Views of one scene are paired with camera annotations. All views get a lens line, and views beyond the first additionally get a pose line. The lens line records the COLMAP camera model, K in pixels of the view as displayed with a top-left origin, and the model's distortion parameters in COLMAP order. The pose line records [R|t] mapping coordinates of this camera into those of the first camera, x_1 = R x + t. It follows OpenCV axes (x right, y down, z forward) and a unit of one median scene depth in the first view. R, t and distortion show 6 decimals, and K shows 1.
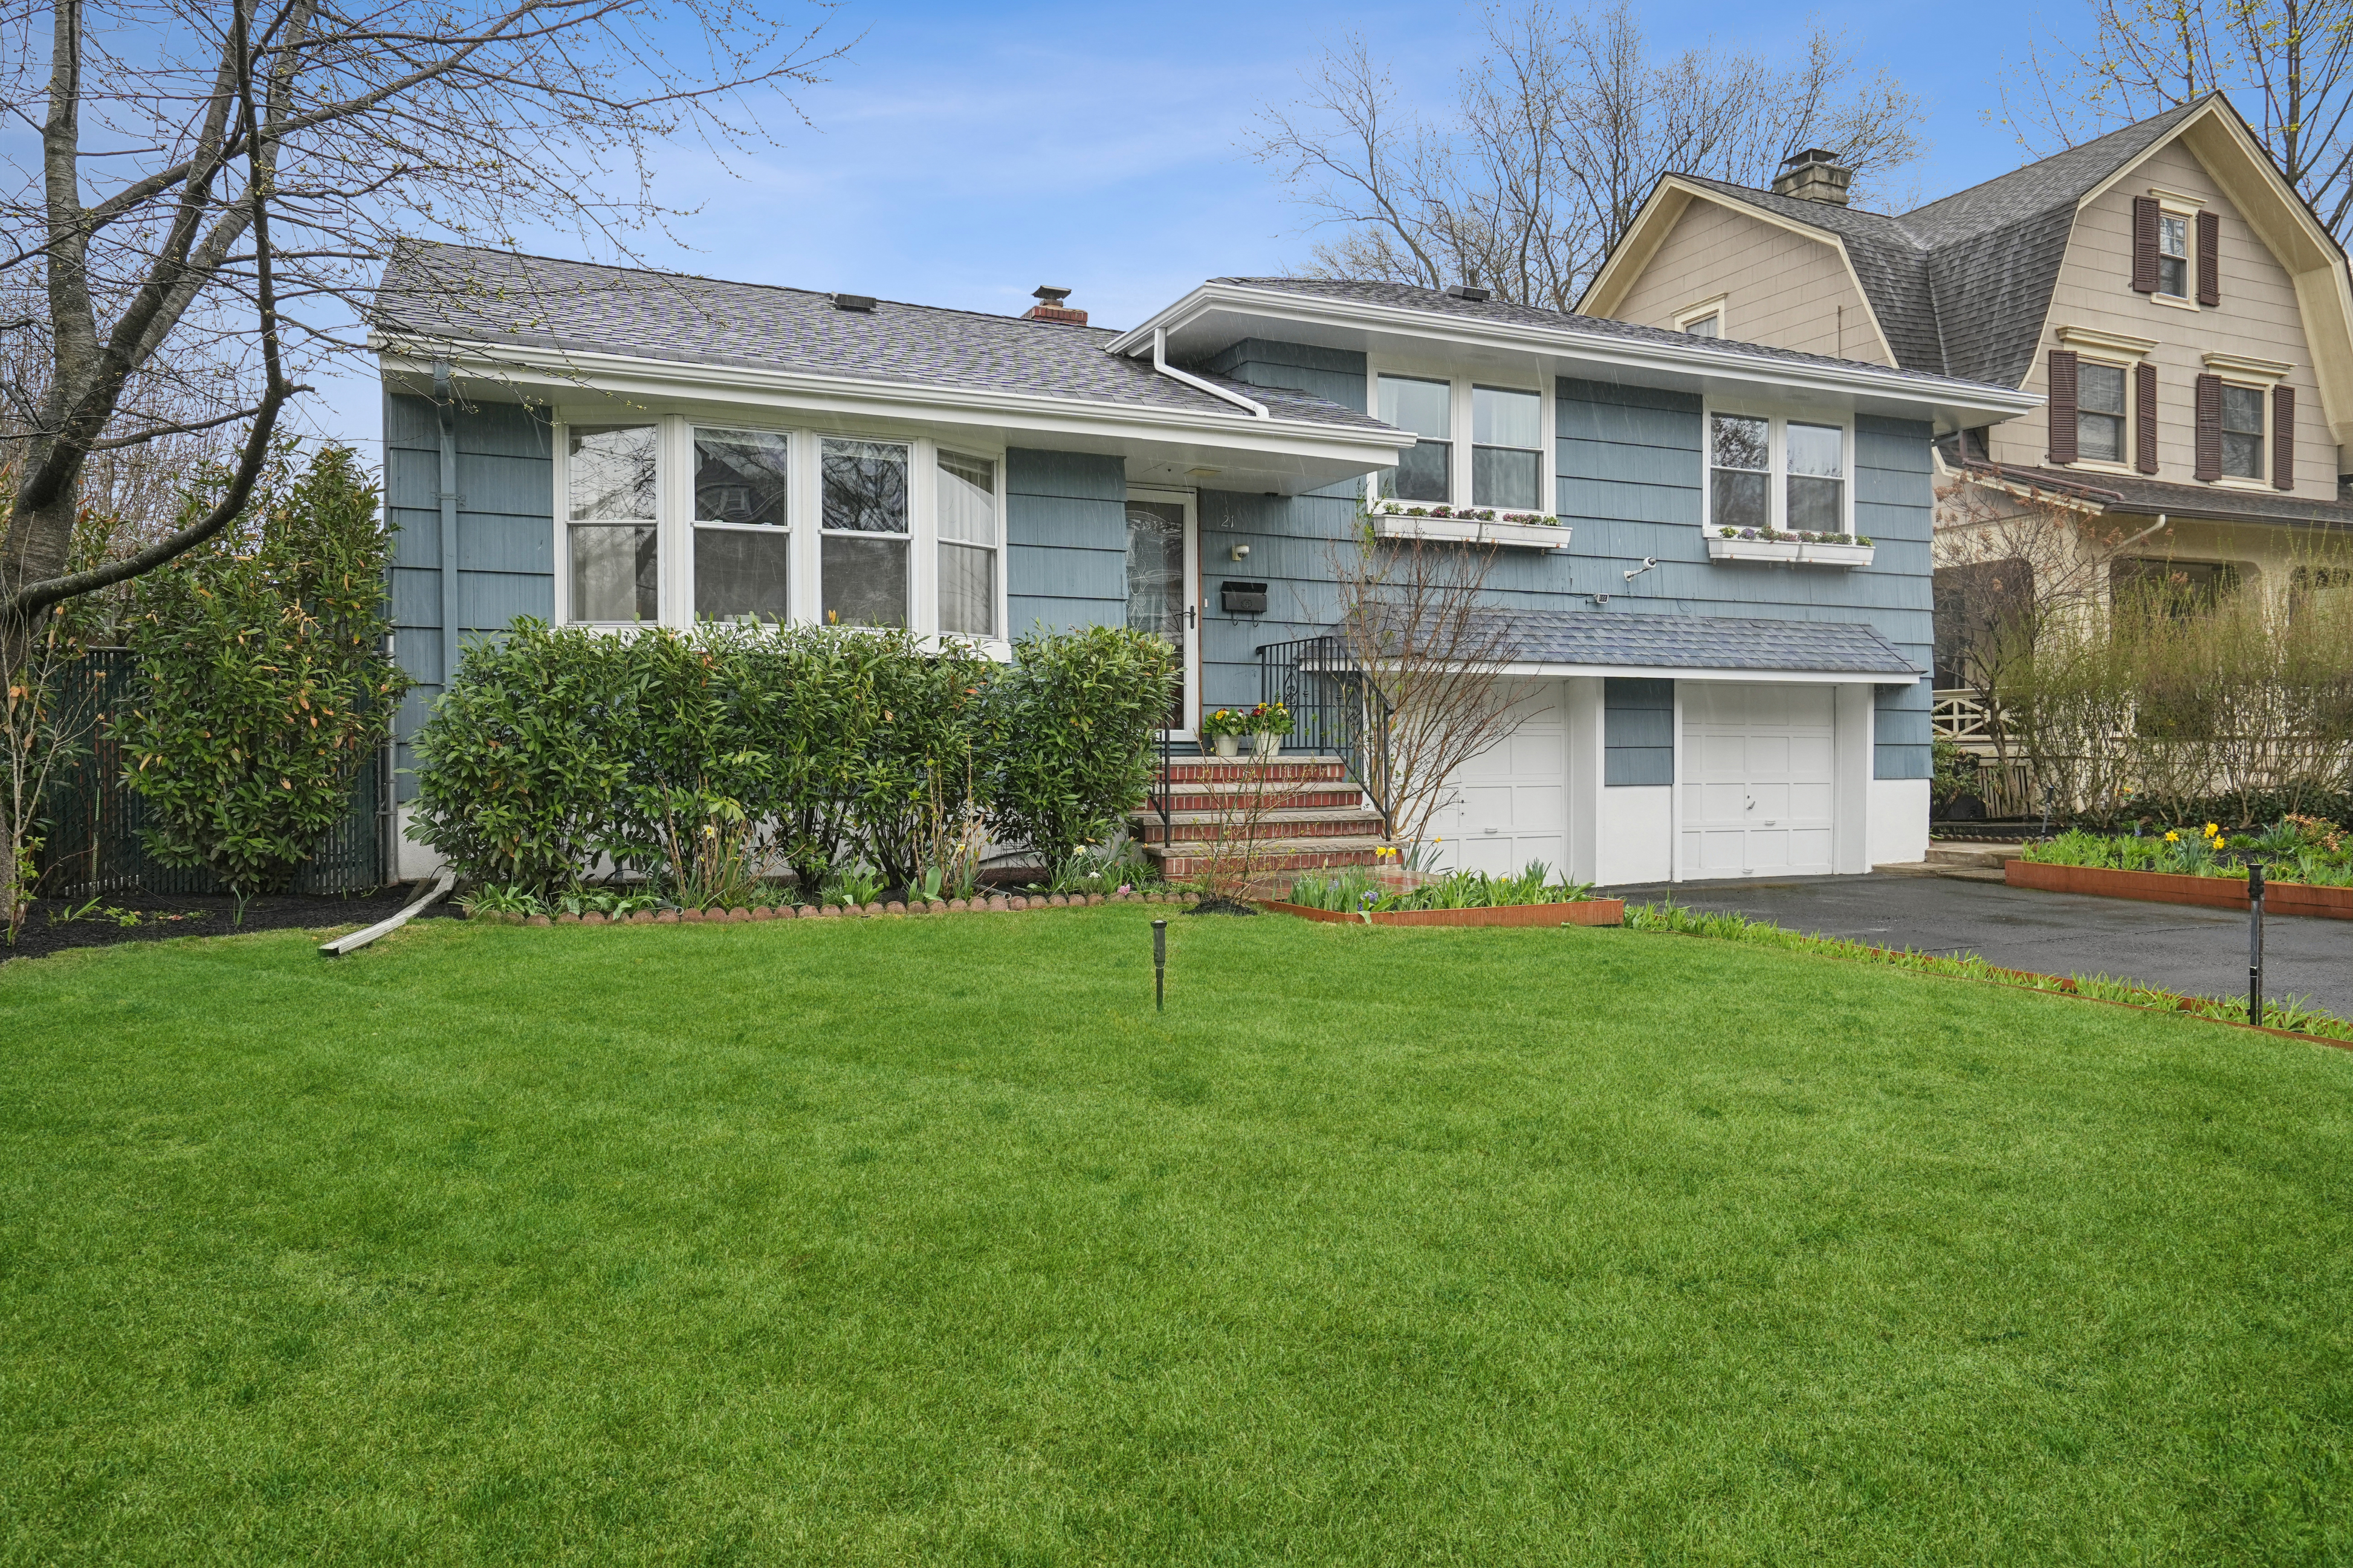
lens RADIAL K [[1613.3, 0, 1176.5], [0, 1613.3, 784.0], [0, 0, 1]] dist [0.021491, -0.001096]
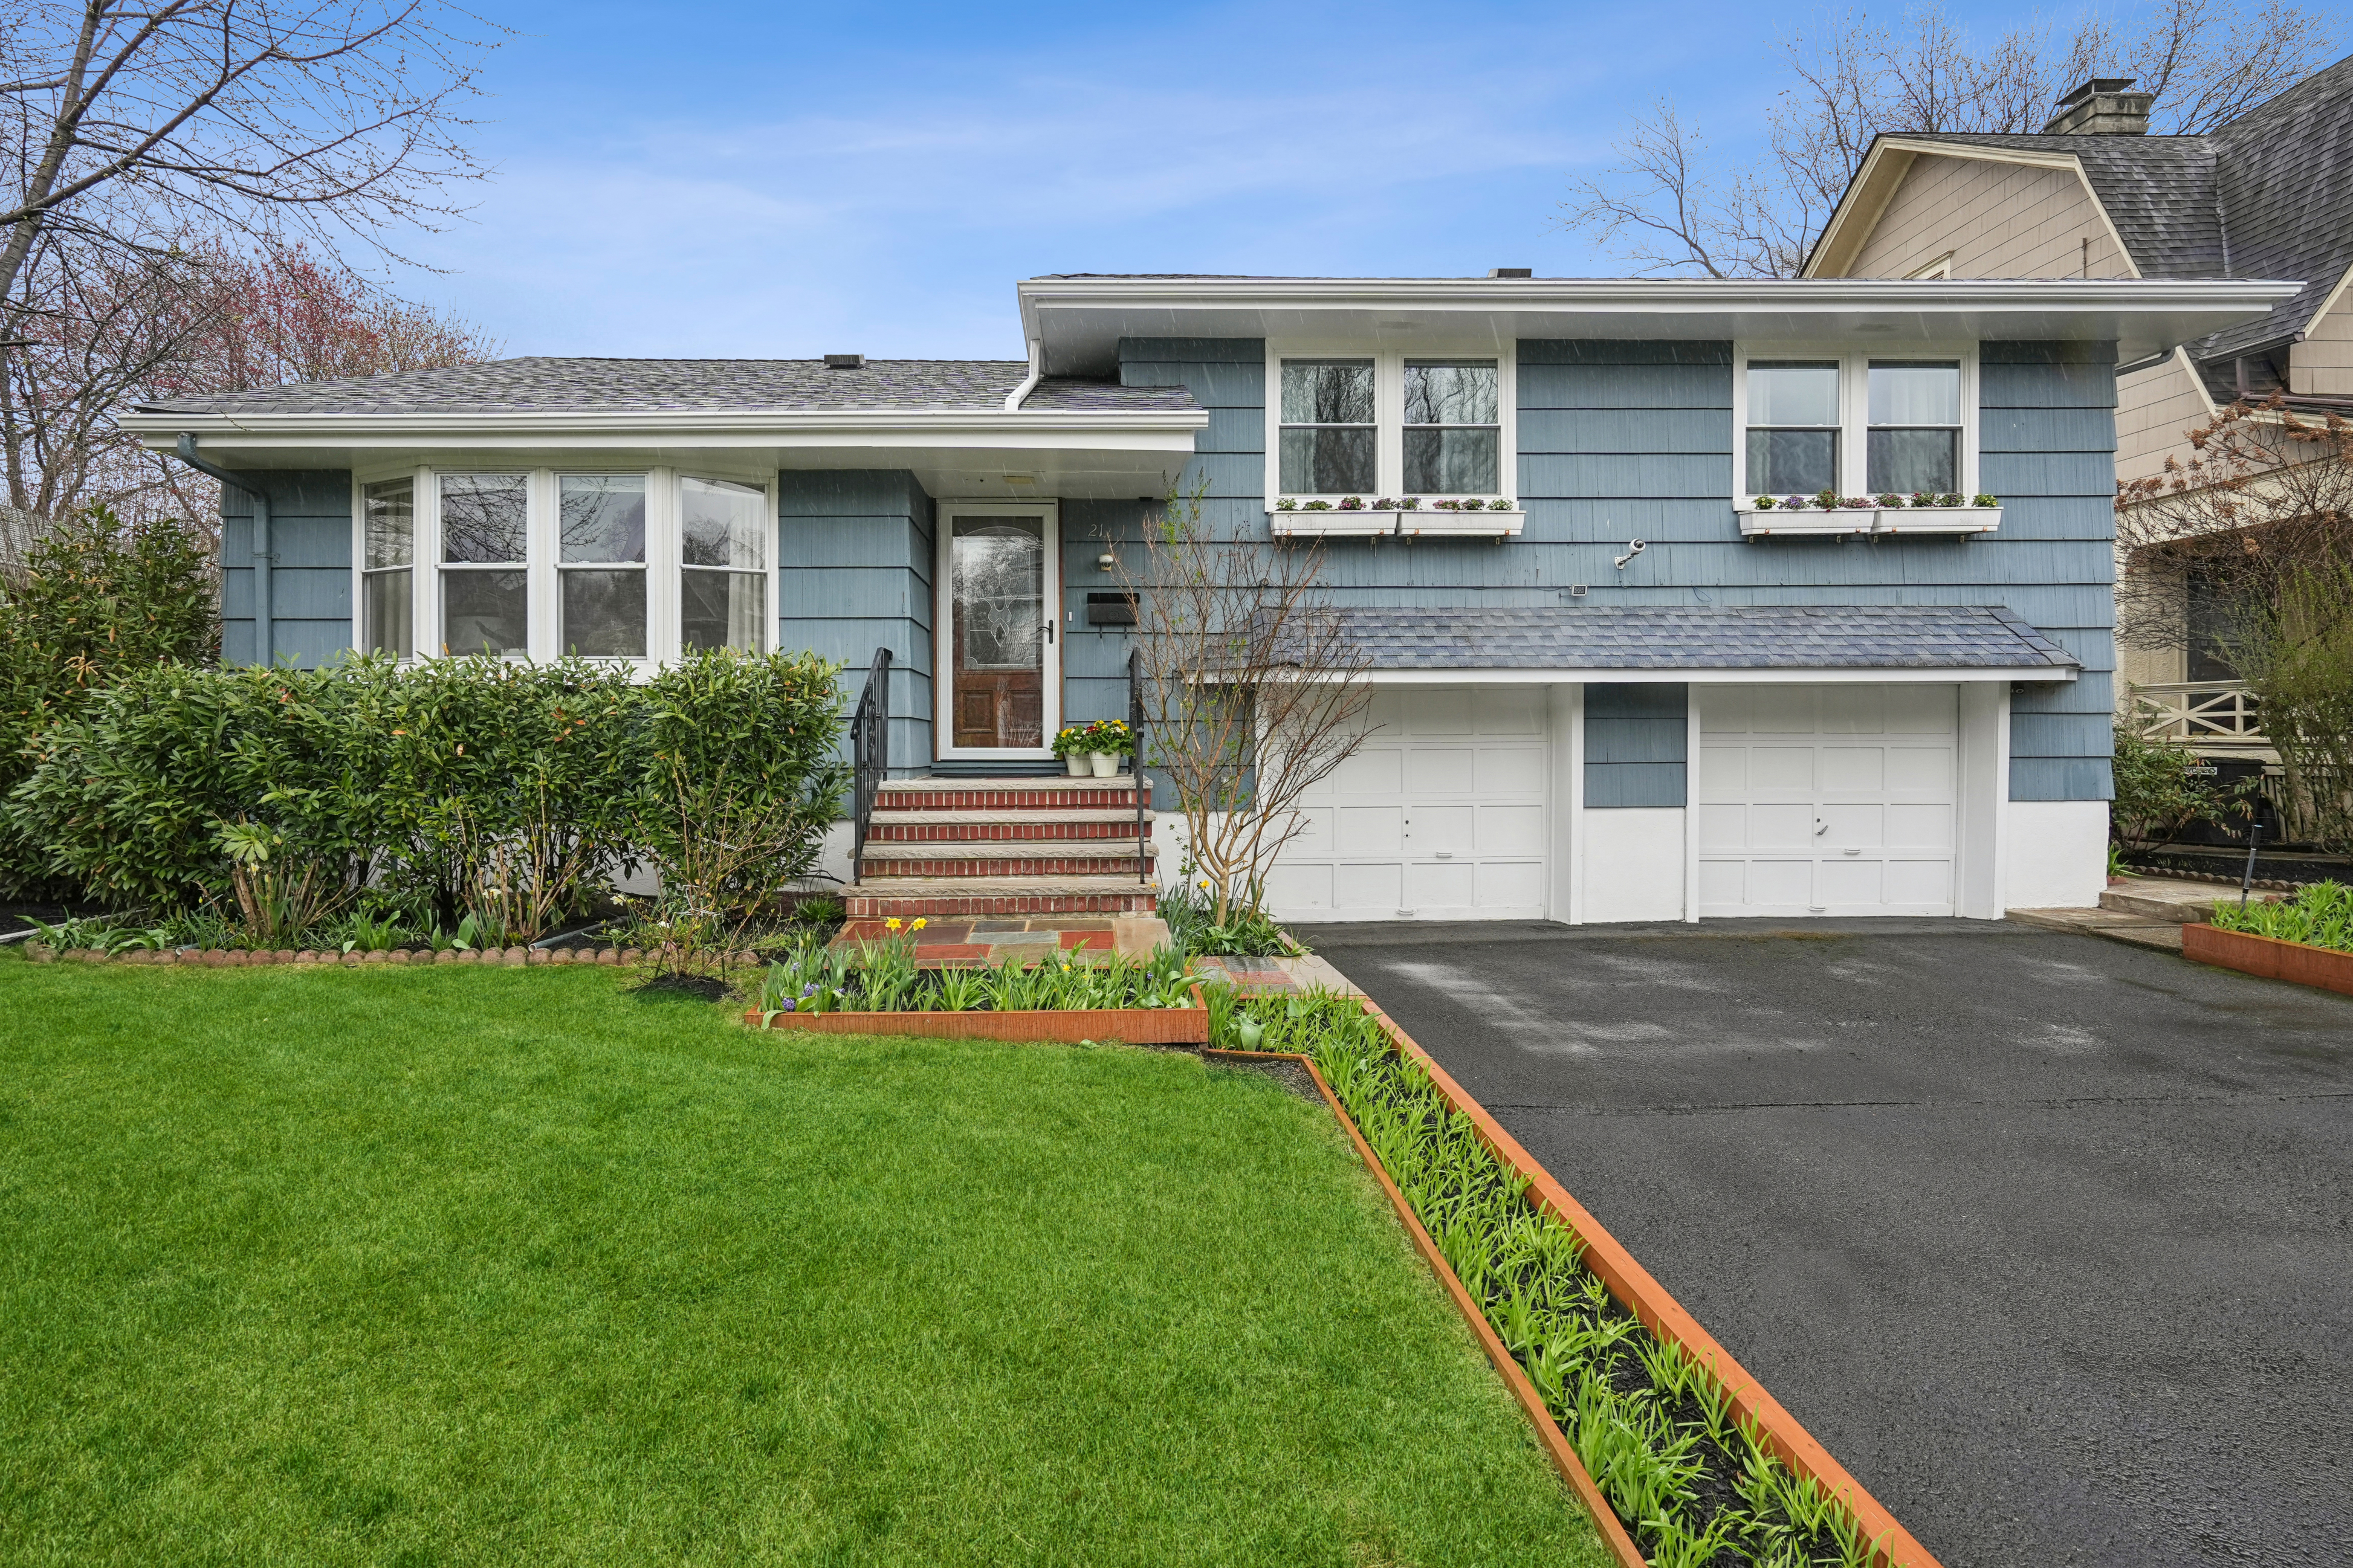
lens RADIAL K [[1161.3, 0, 1084.3], [0, 1161.3, 762.7], [0, 0, 1]] dist [-0.001572, 0.001772]
pose [[0.909653, 0.008999, -0.415271, 0.282726], [-0.005344, 0.999936, 0.009962, -0.027933], [0.415334, -0.006843, 0.909643, 0.328422]]
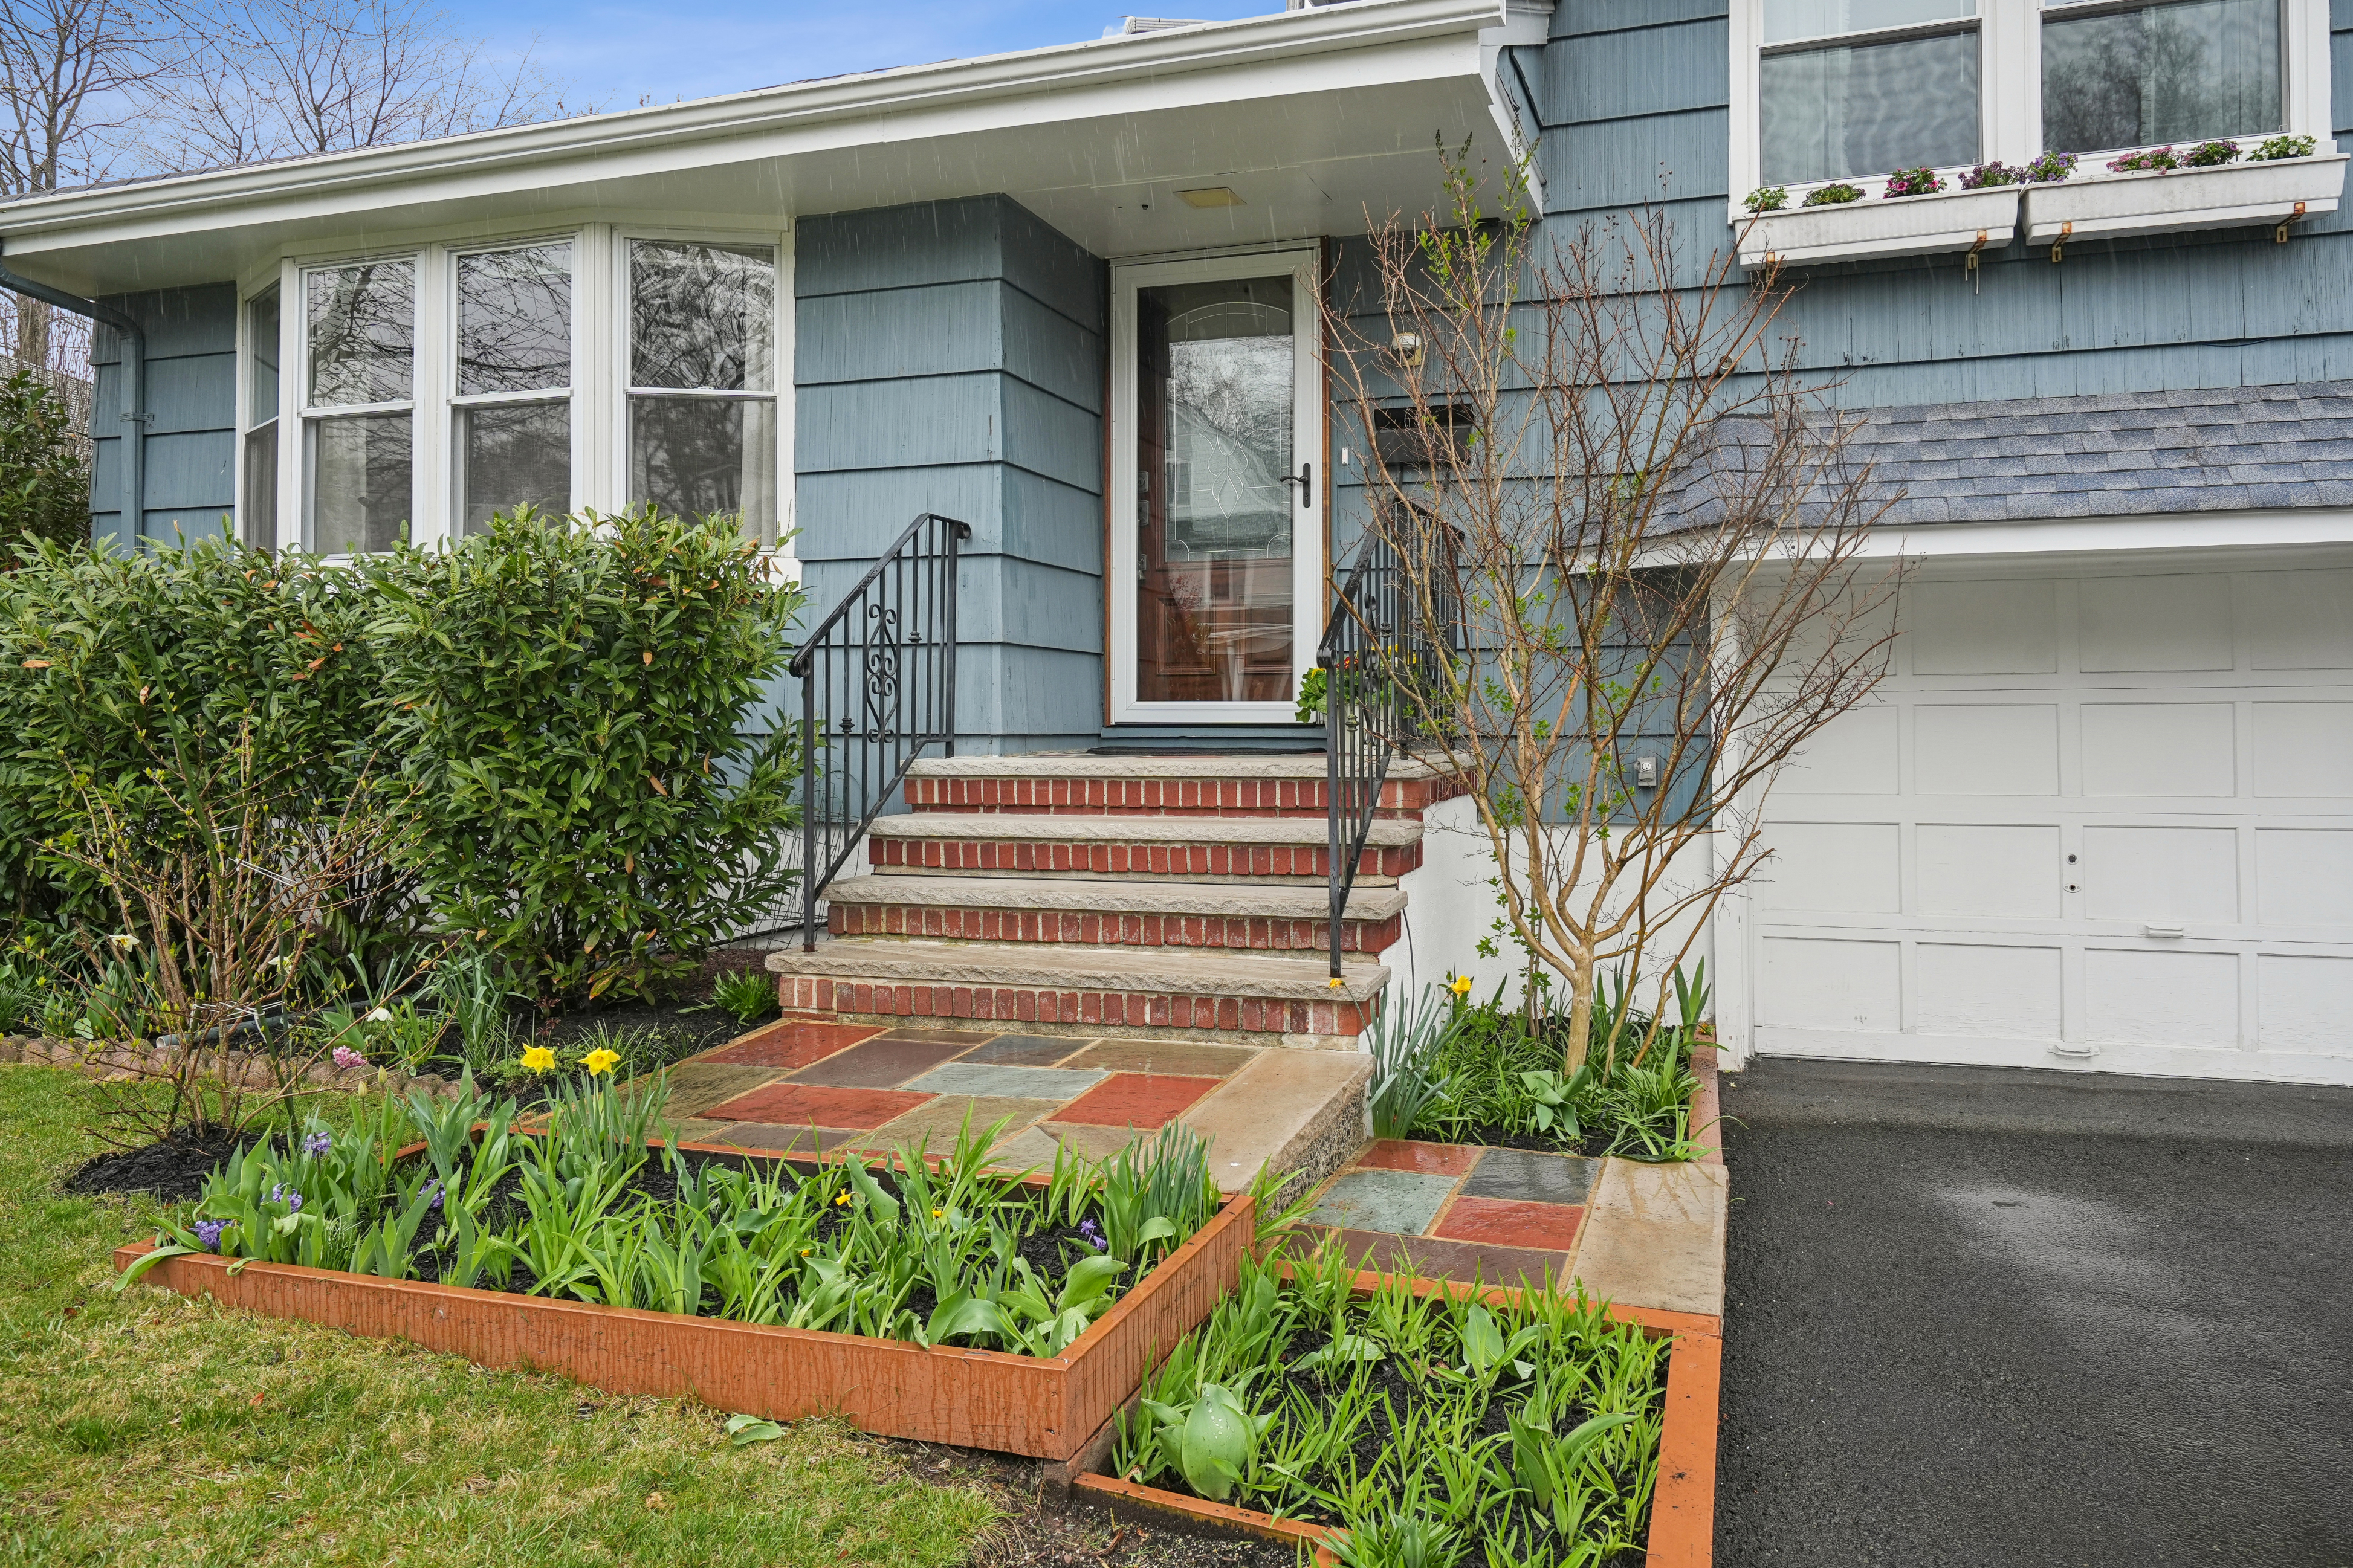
lens RADIAL K [[1607.8, 0, 1186.4], [0, 1607.8, 707.3], [0, 0, 1]] dist [0.004776, 0.000671]
pose [[0.719985, -0.003015, -0.693983, 0.303484], [-0.008330, 0.999881, -0.012985, -0.021554], [0.693940, 0.015130, 0.719874, 0.530608]]
